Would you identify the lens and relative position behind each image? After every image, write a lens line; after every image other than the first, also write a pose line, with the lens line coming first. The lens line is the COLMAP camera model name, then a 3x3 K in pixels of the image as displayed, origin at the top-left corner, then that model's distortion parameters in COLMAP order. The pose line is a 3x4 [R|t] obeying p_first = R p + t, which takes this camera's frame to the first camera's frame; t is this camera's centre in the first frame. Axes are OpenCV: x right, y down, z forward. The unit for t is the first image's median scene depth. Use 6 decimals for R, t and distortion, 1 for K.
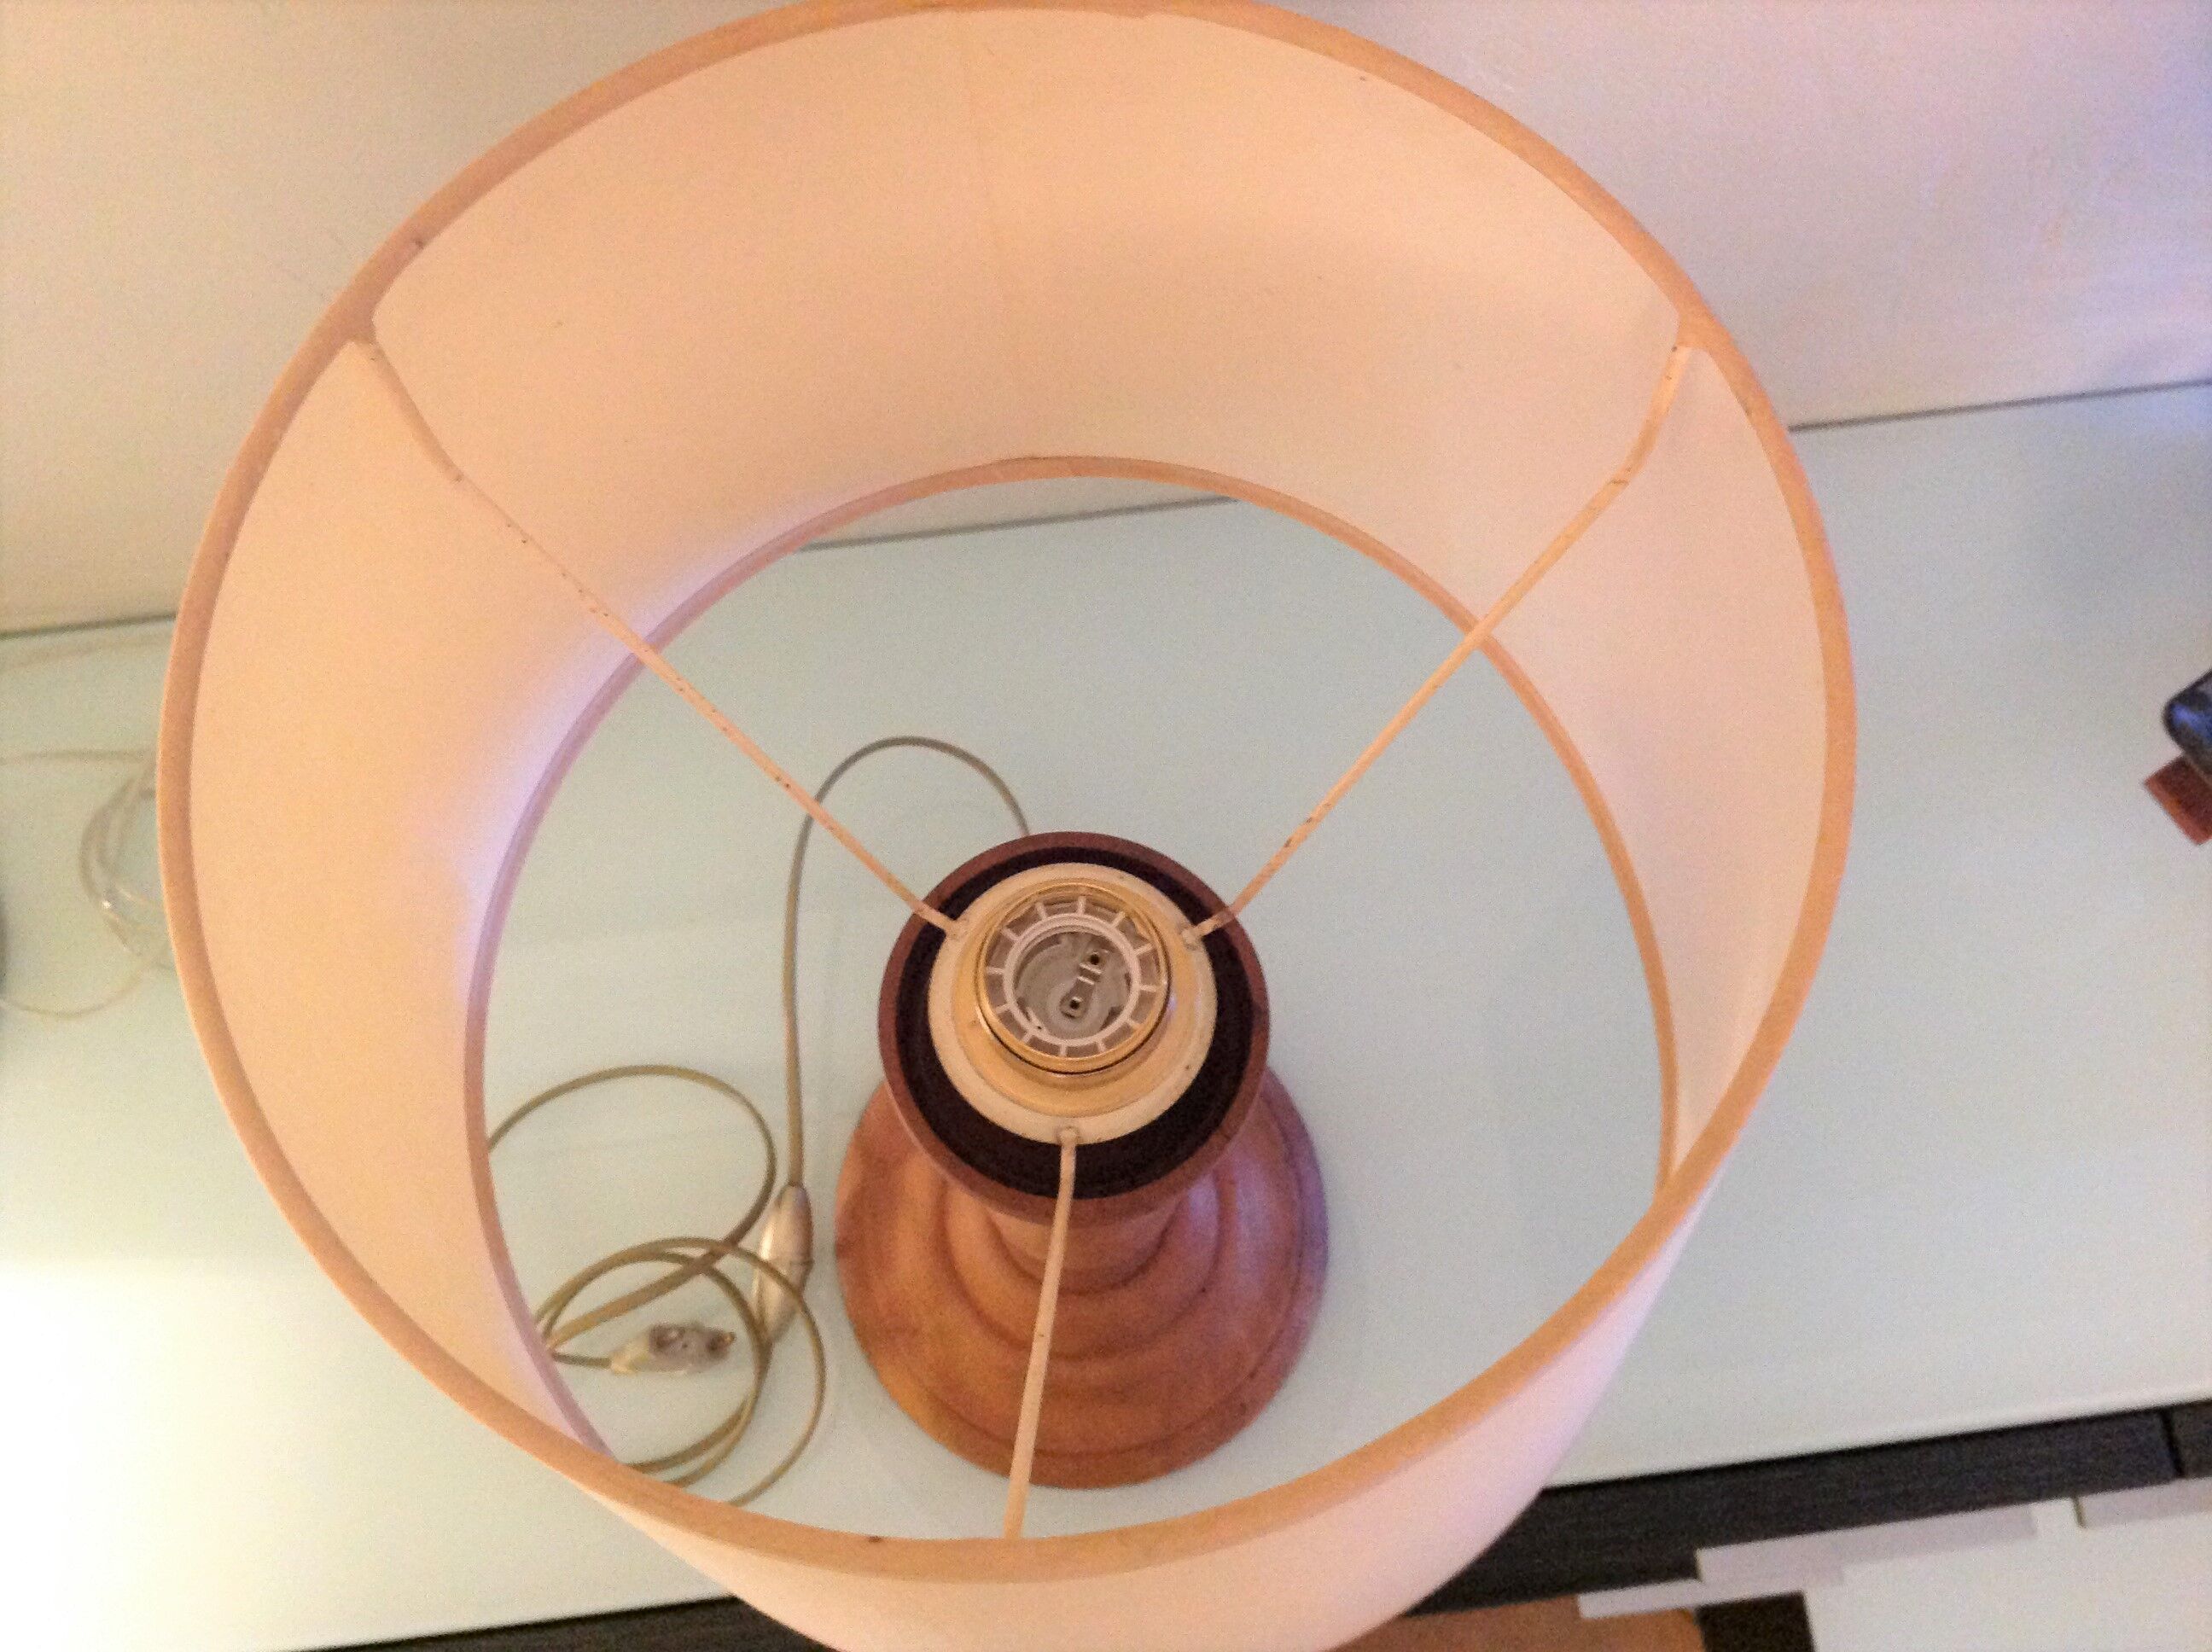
lens RADIAL K [[2097.5, 0, 1106.3], [0, 2097.5, 879.5], [0, 0, 1]] dist [0.136038, -0.300491]
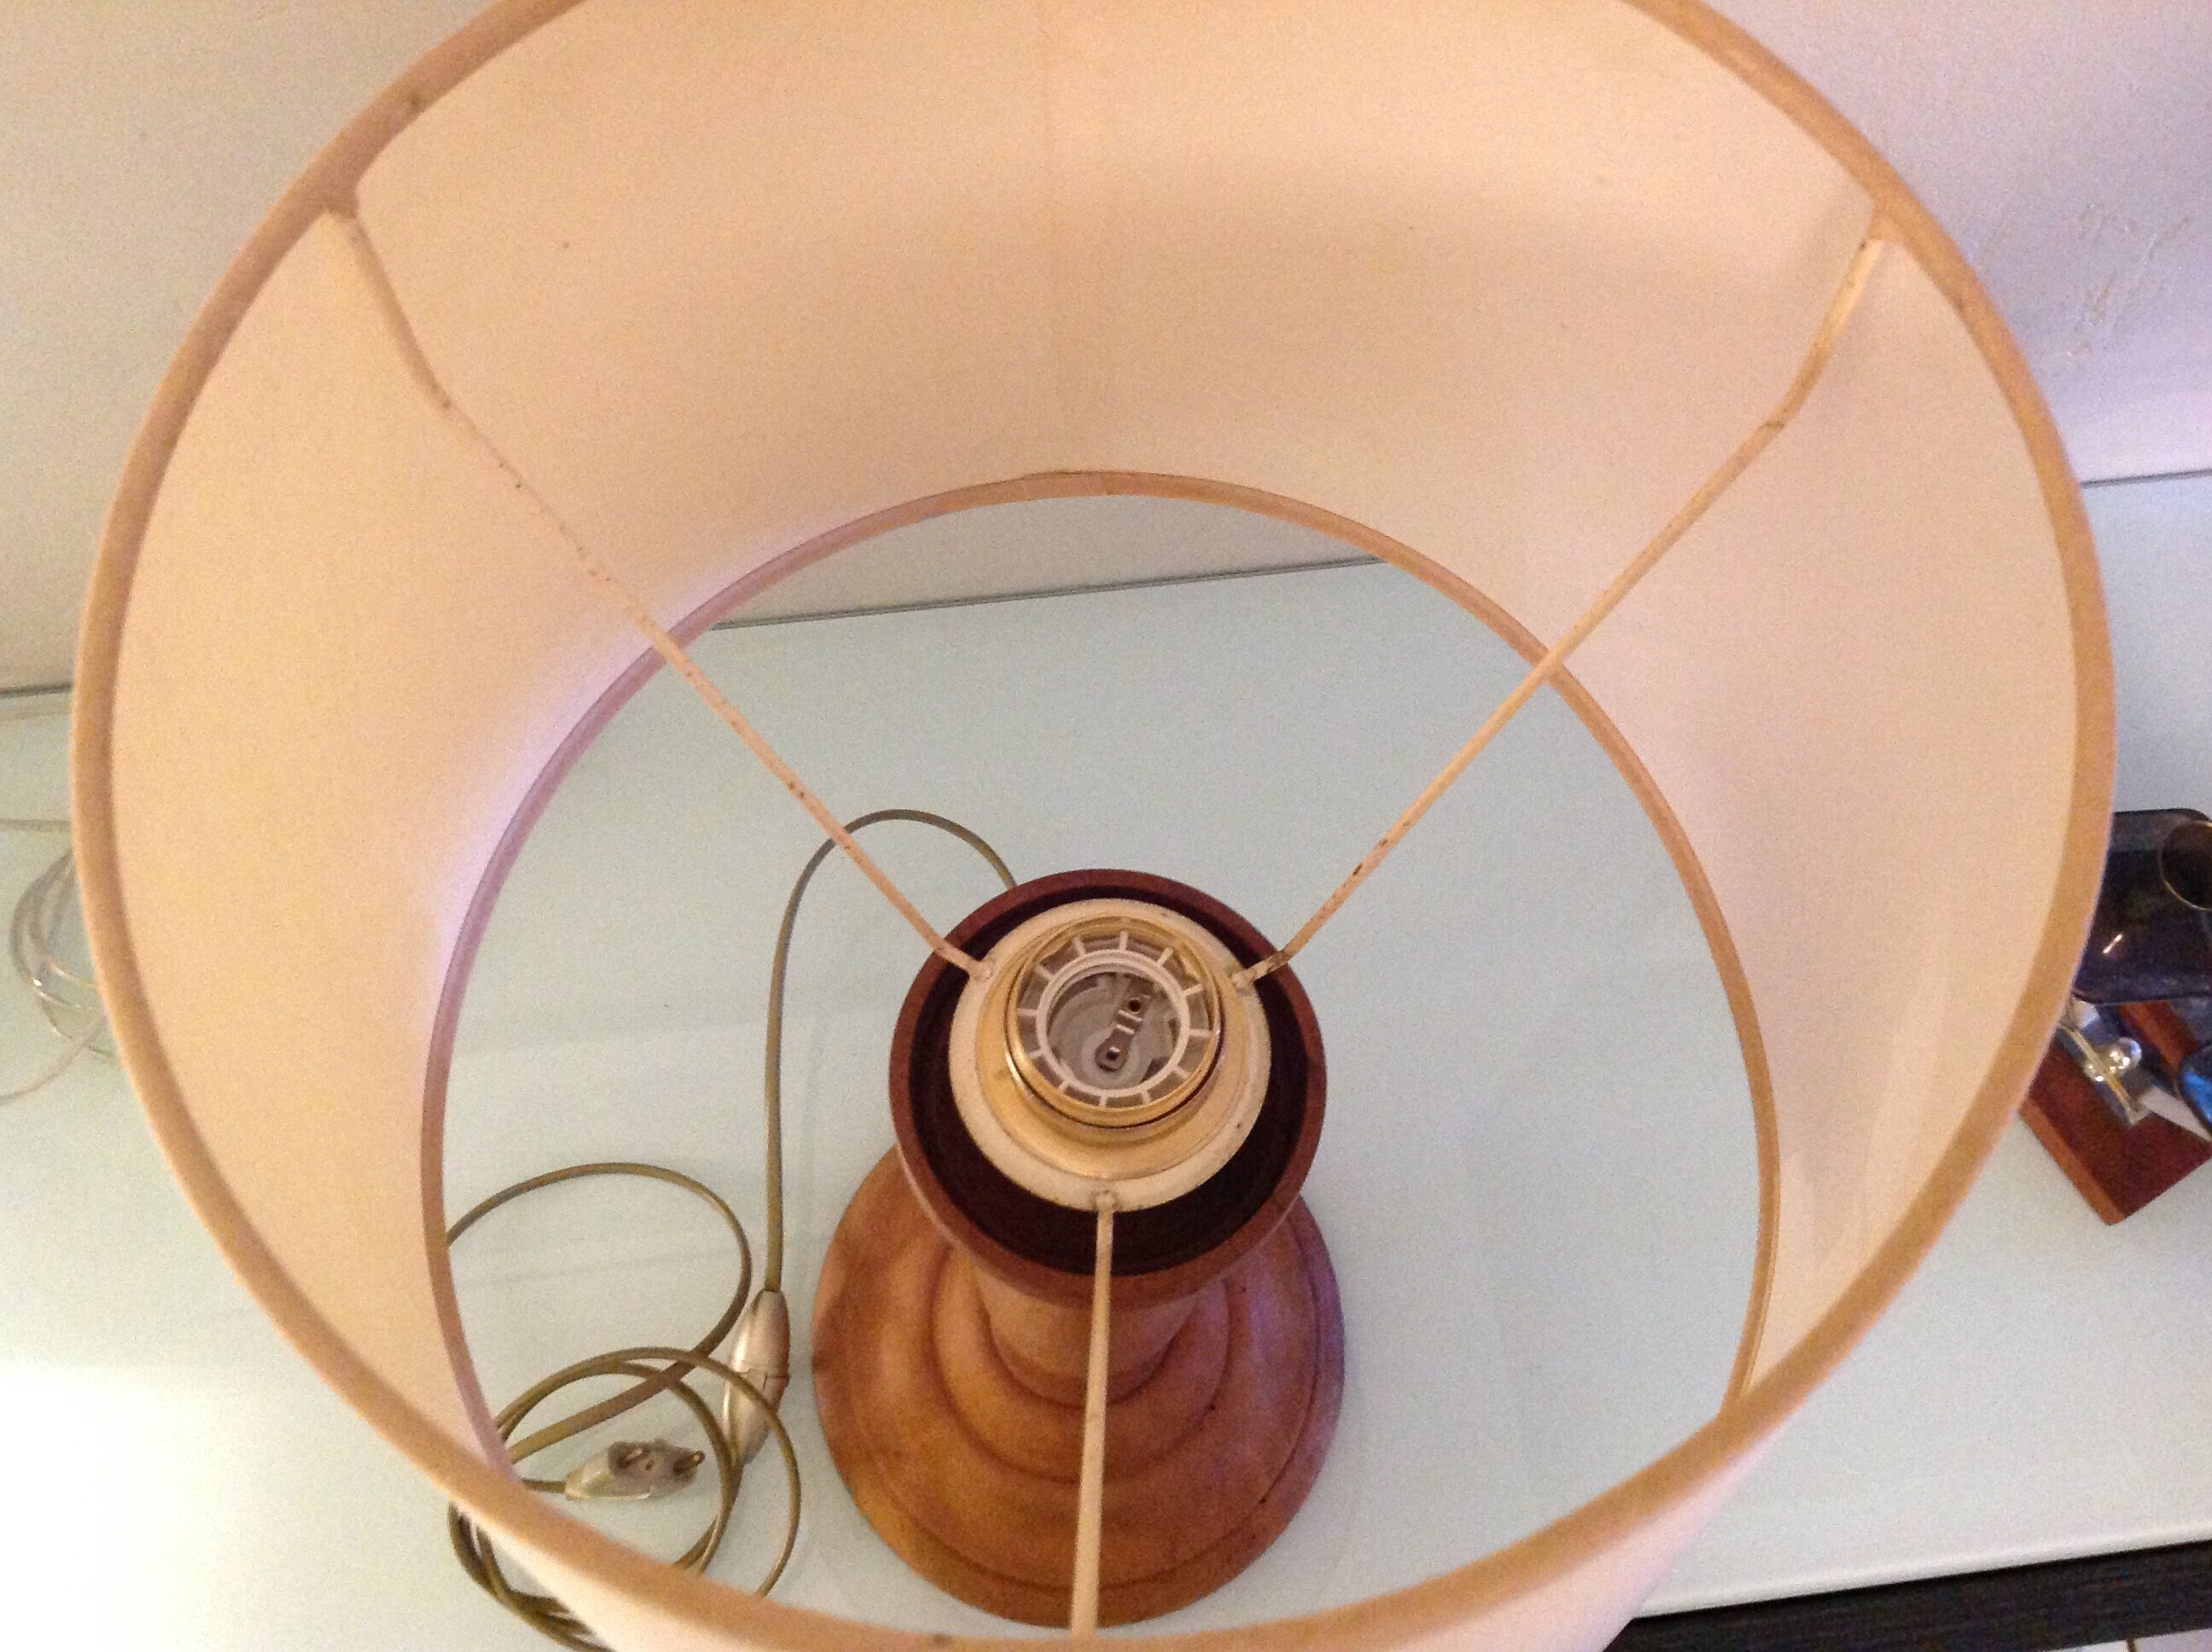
lens RADIAL K [[2097.5, 0, 1106.3], [0, 2097.5, 879.5], [0, 0, 1]] dist [0.136038, -0.300491]
pose [[0.999742, 0.010677, 0.020032, -0.035803], [-0.009289, 0.997632, -0.068144, 0.045121], [-0.020712, 0.067940, 0.997474, 0.099563]]
